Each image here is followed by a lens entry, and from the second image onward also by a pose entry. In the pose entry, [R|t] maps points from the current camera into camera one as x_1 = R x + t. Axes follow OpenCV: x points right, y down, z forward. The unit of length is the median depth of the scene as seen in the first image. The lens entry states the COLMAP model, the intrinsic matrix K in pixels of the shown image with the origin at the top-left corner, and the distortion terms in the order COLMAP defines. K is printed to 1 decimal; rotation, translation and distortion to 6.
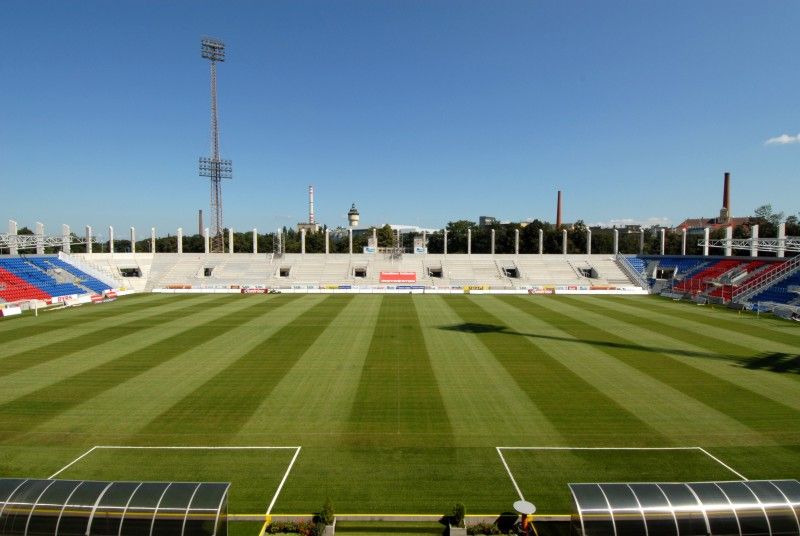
lens RADIAL K [[416.0, 0, 400.3], [0, 416.0, 266.8], [0, 0, 1]] dist [0.047185, -0.050754]
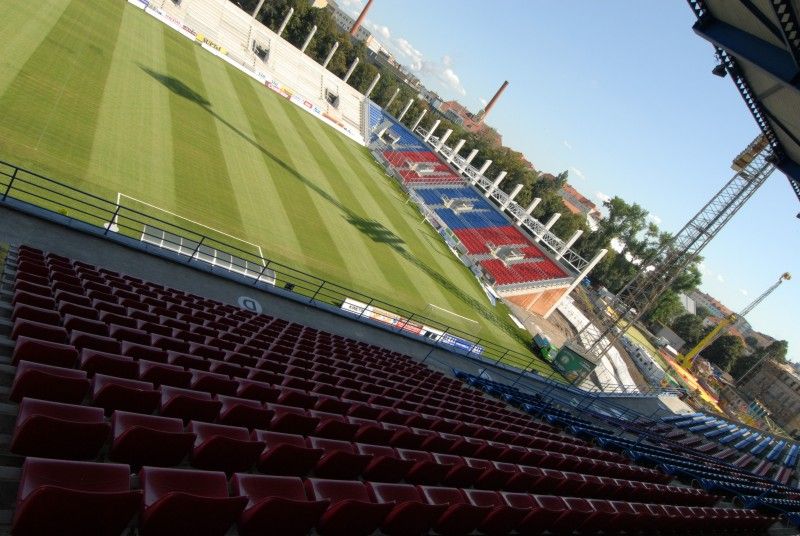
lens RADIAL K [[486.7, 0, 399.5], [0, 486.7, 271.0], [0, 0, 1]] dist [0.054871, -0.055721]
pose [[0.732243, 0.317245, 0.602640, 0.008395], [-0.556868, 0.788318, 0.261636, -0.104425], [-0.392070, -0.527172, 0.753904, -0.247452]]
